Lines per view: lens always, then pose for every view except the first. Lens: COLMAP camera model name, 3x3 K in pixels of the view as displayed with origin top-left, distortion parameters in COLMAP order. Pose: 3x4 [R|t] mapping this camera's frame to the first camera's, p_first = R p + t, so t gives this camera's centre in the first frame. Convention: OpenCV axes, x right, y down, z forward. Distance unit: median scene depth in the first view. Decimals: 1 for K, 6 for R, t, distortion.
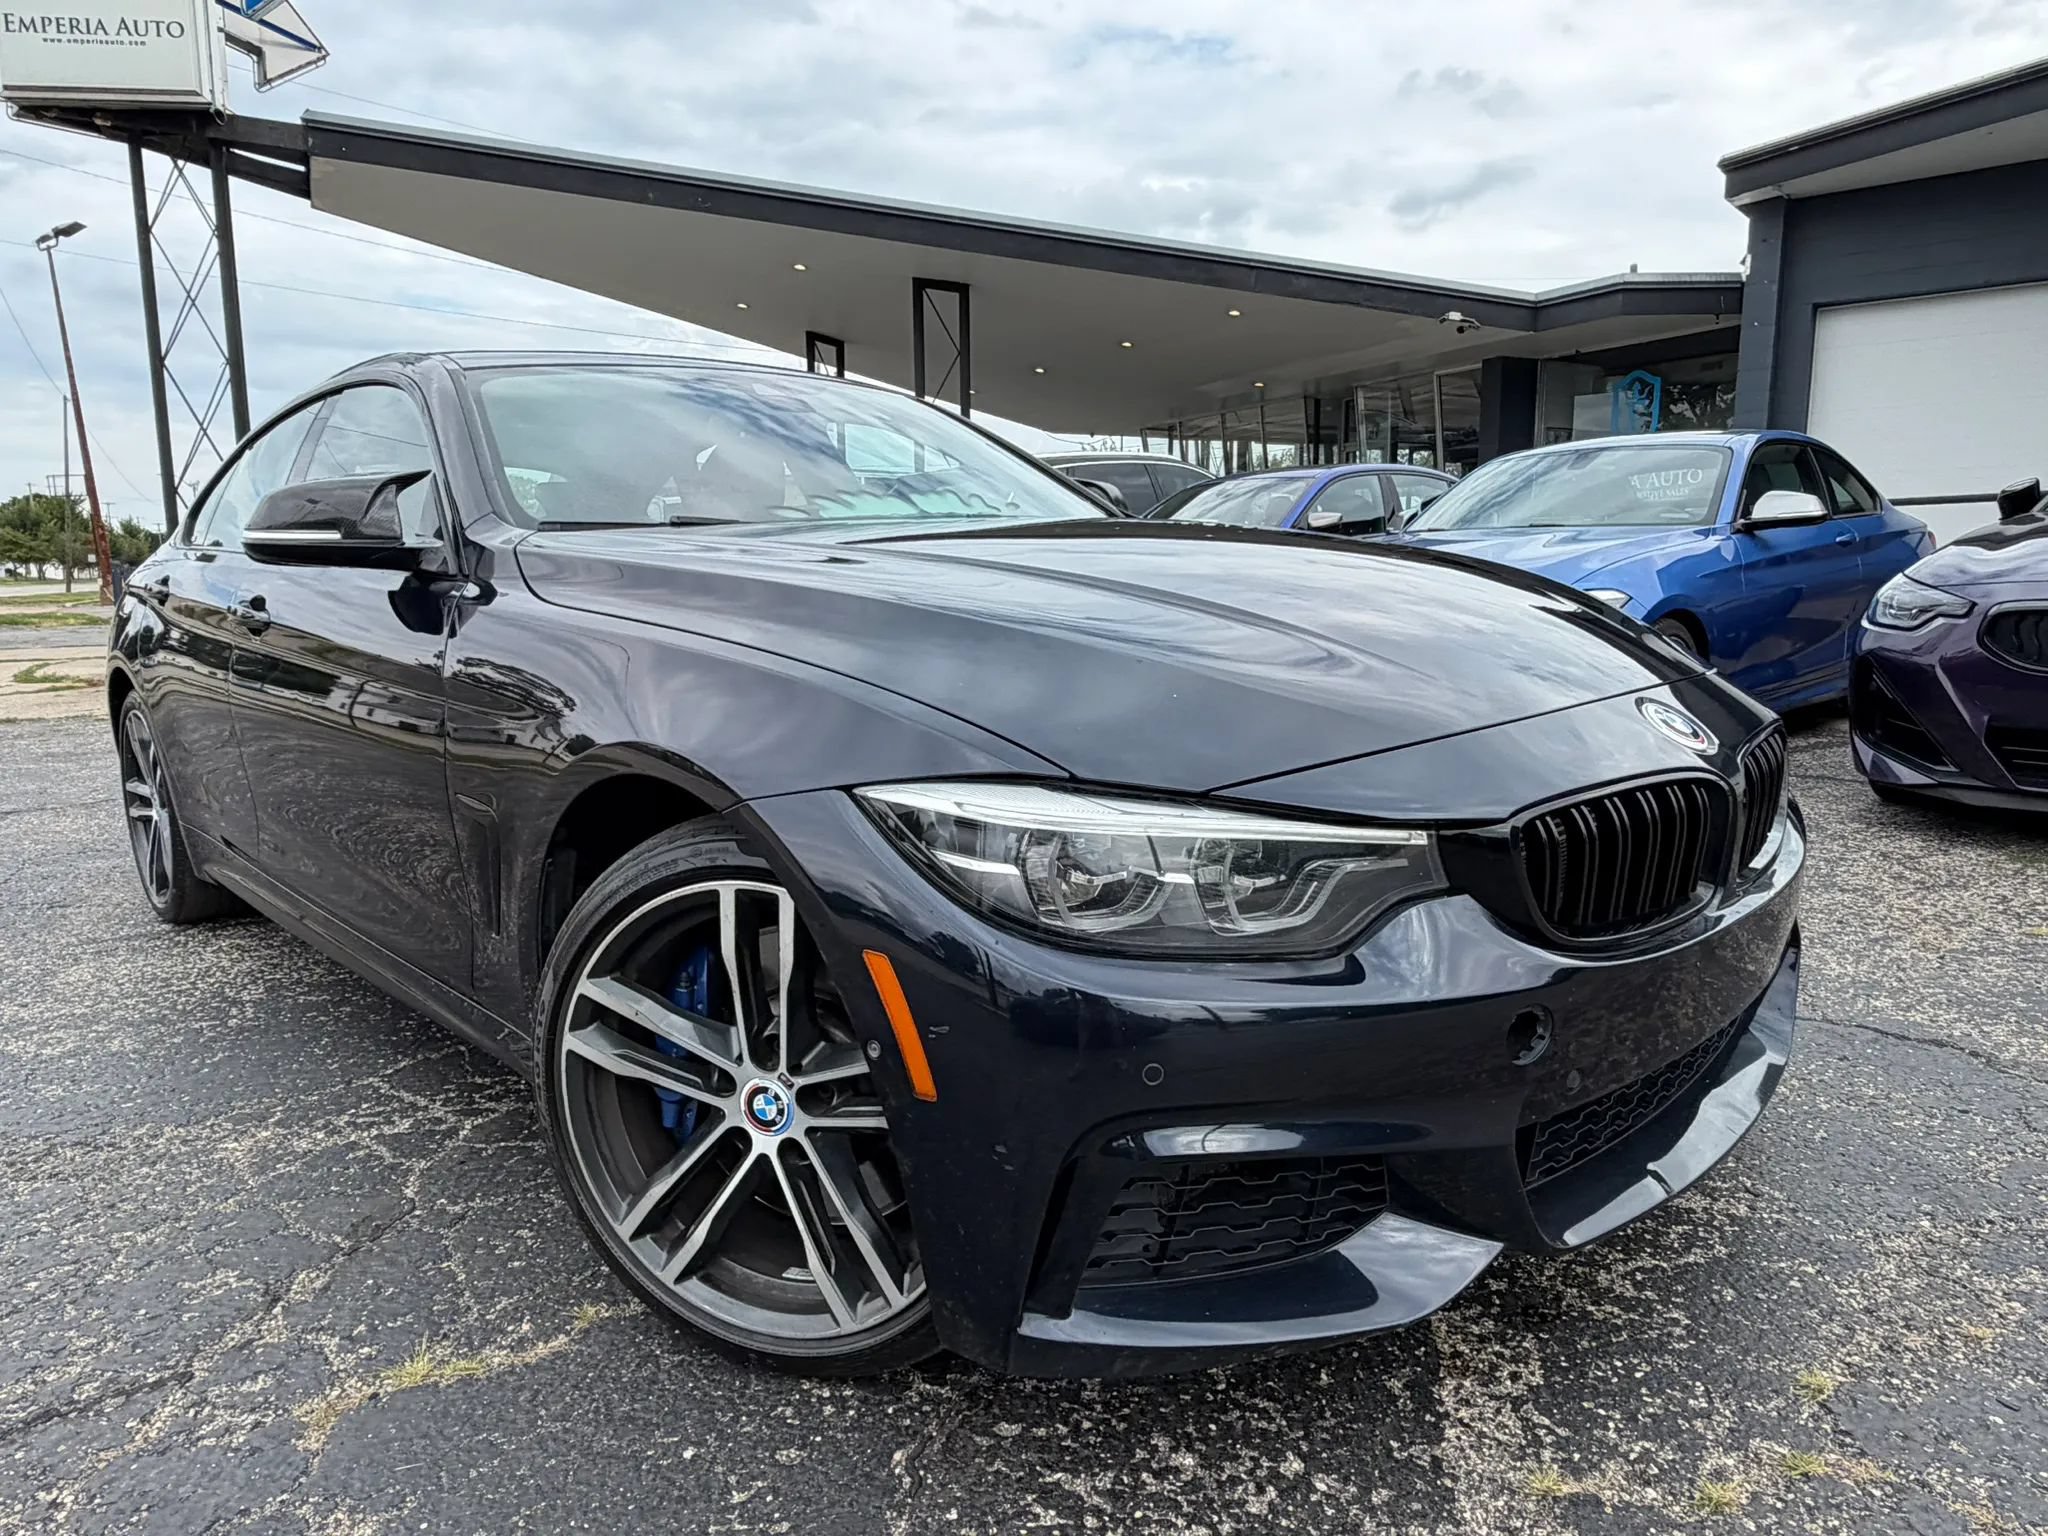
lens RADIAL K [[1316.4, 0, 994.2], [0, 1316.4, 772.3], [0, 0, 1]] dist [-0.000286, 0.001386]
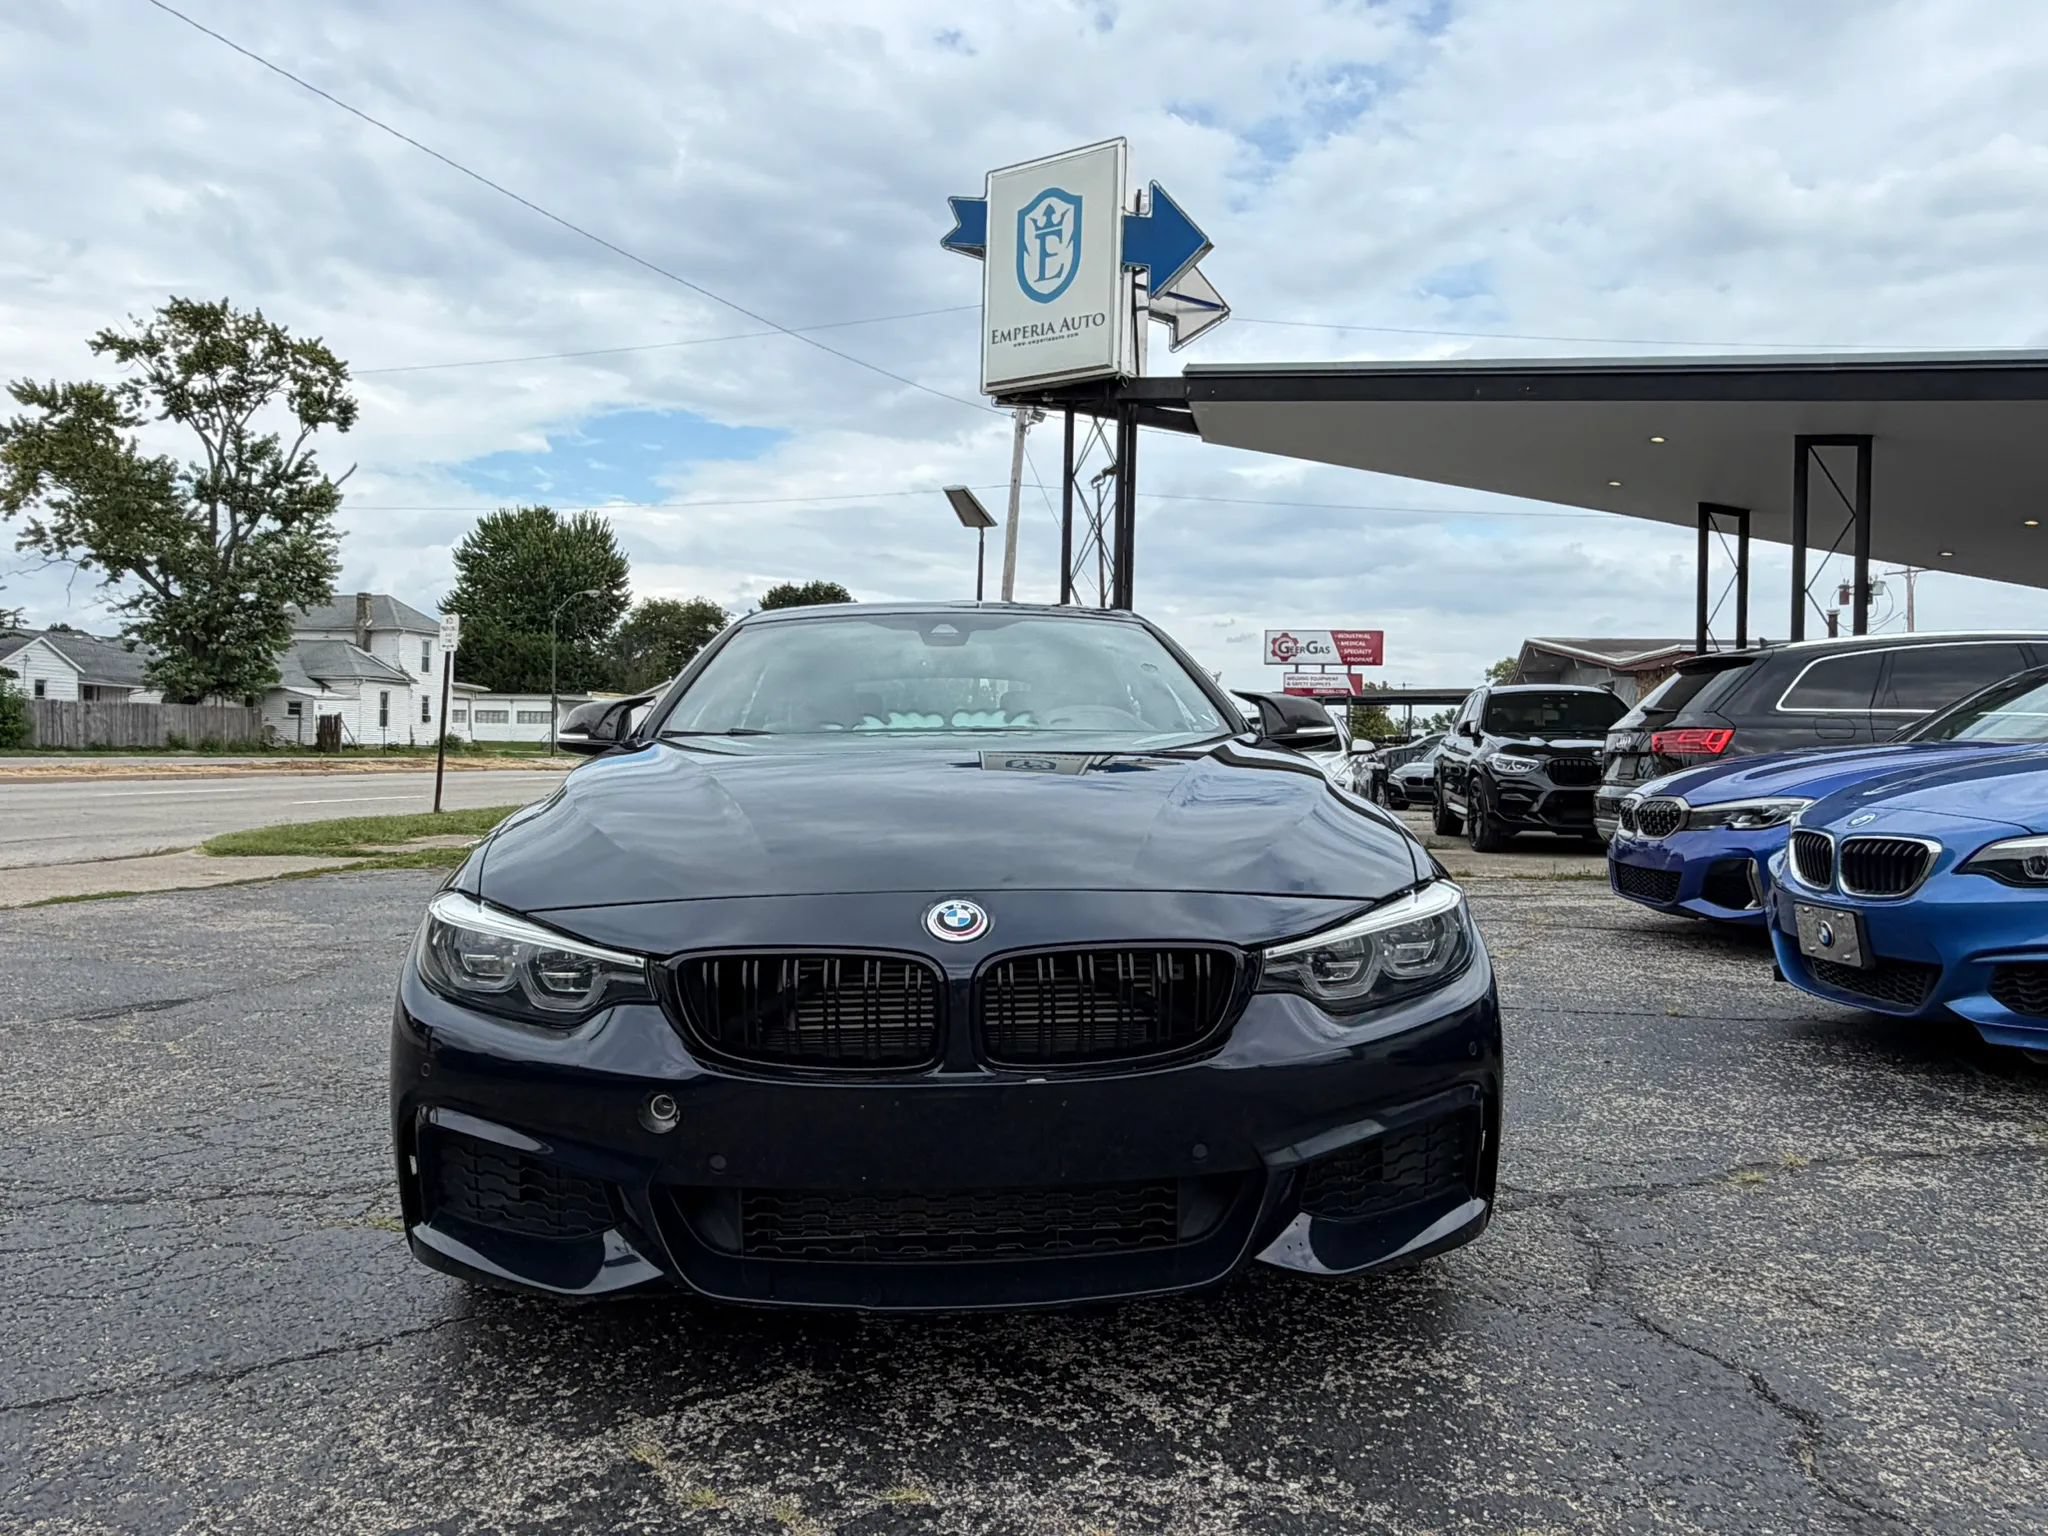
lens RADIAL K [[1413.9, 0, 994.5], [0, 1413.9, 789.4], [0, 0, 1]] dist [-0.000916, -0.000140]
pose [[0.761697, 0.037937, -0.646822, 1.175239], [-0.122200, 0.988780, -0.085910, -0.038099], [0.636306, 0.144479, 0.757786, 0.022139]]
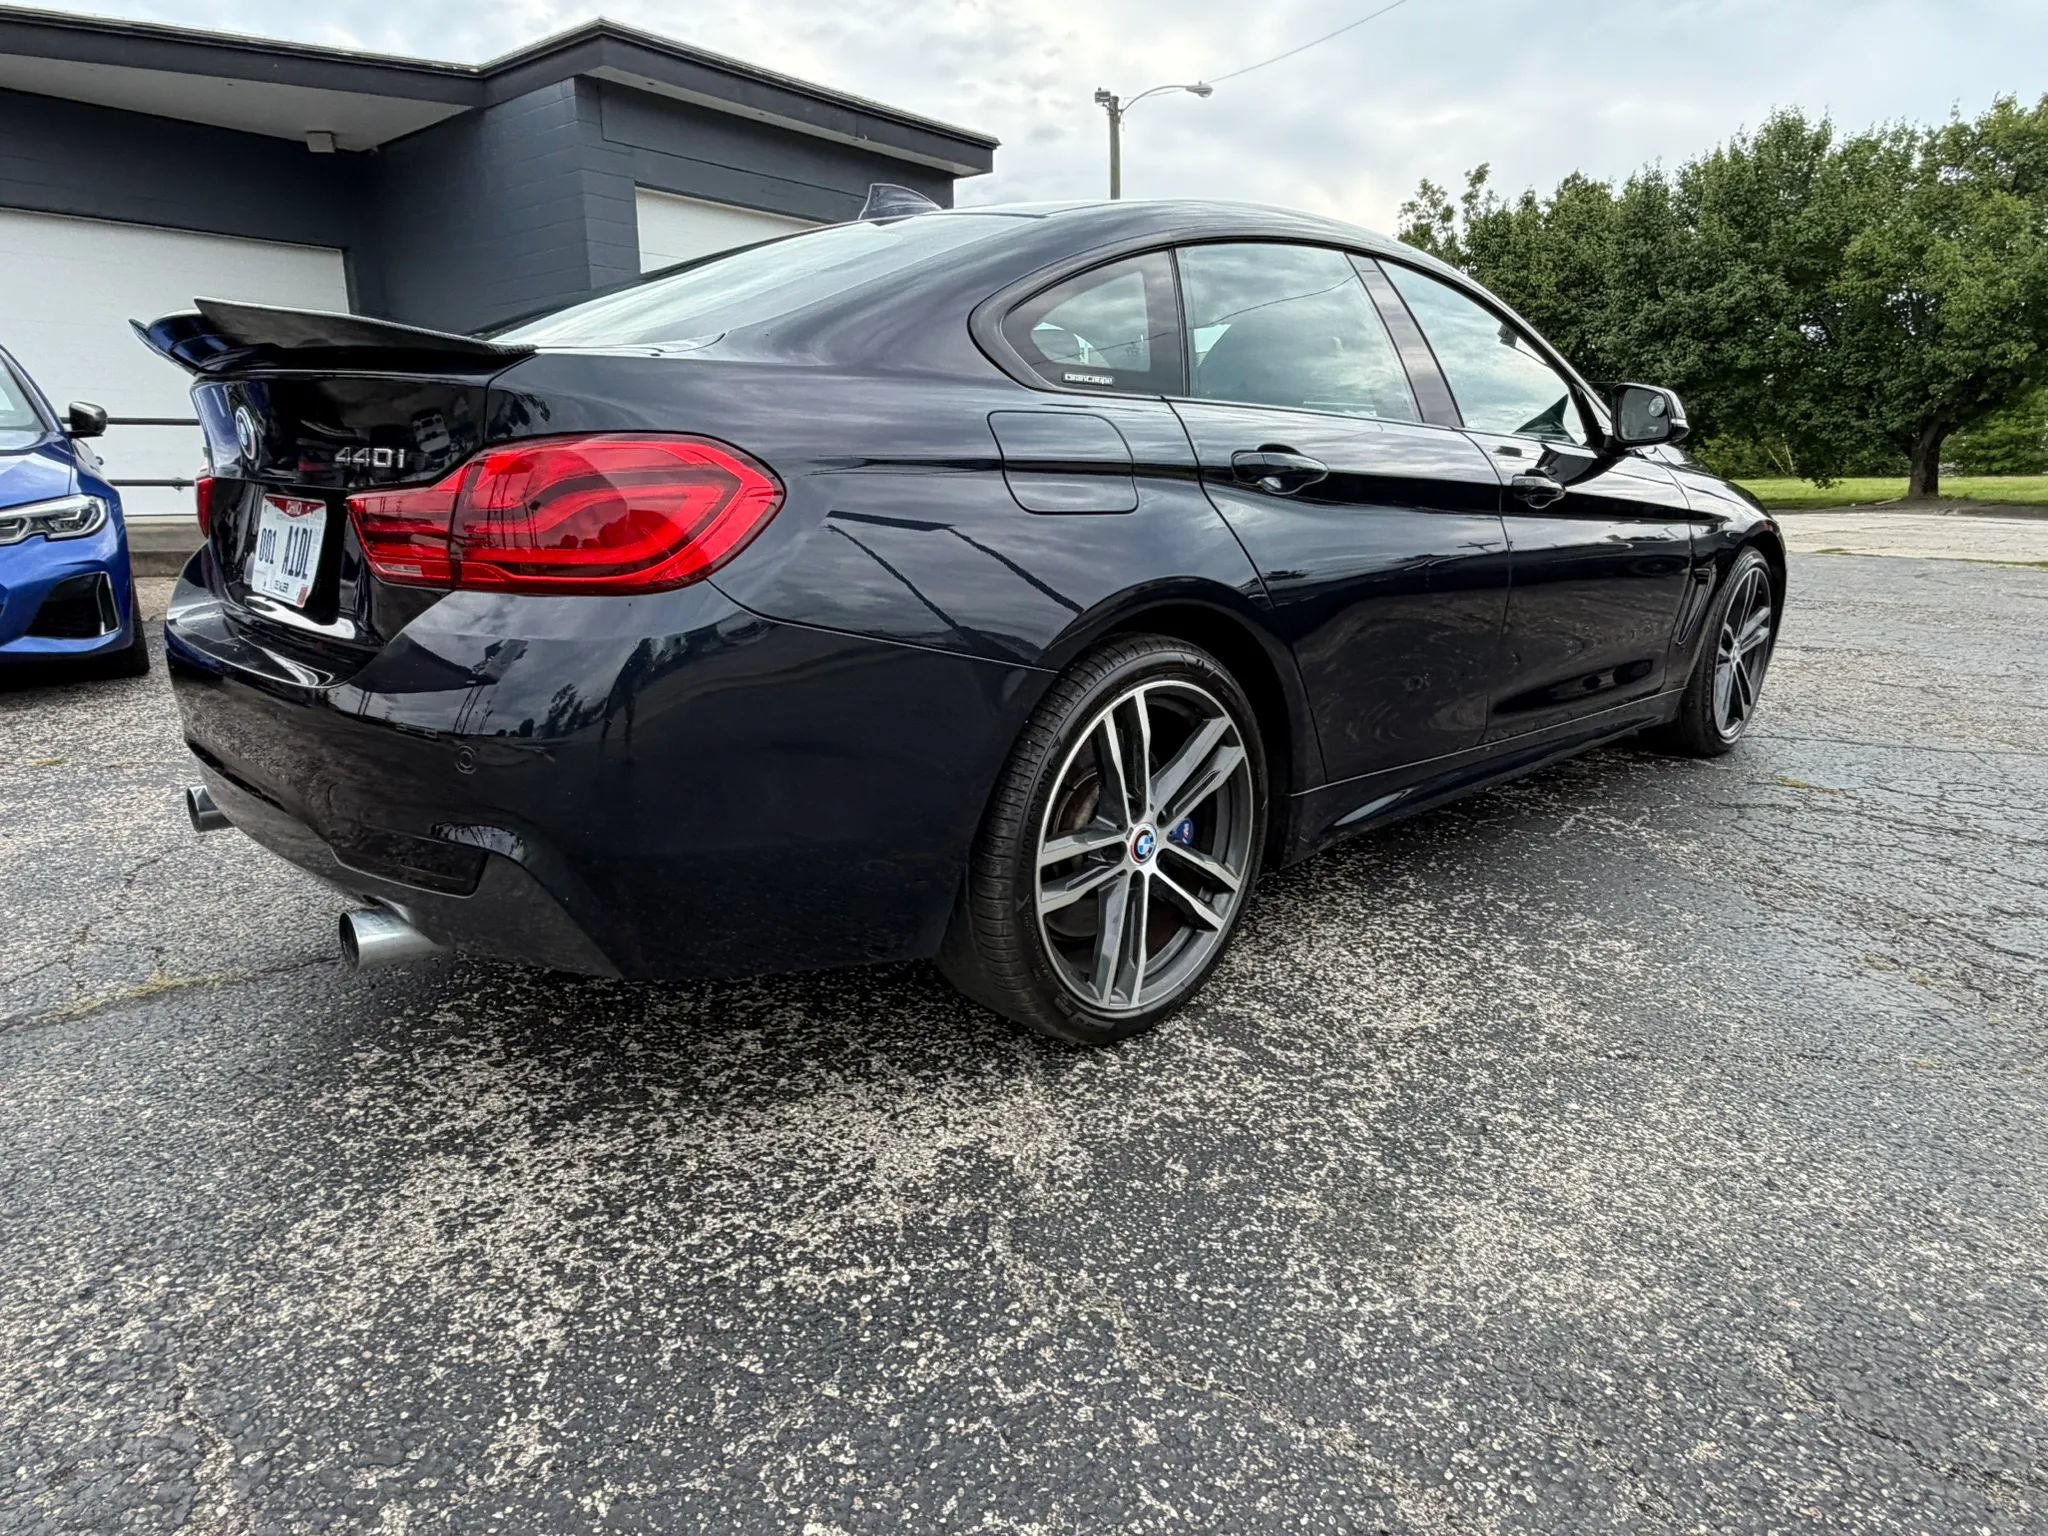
lens RADIAL K [[1276.2, 0, 1024.0], [0, 1276.2, 768.0], [0, 0, 1]] dist [0.000943, -0.000839]
pose [[-0.026374, -0.214179, 0.976438, -2.377895], [0.160300, 0.963232, 0.215611, -0.277994], [-0.986716, 0.162209, 0.008929, 2.099083]]
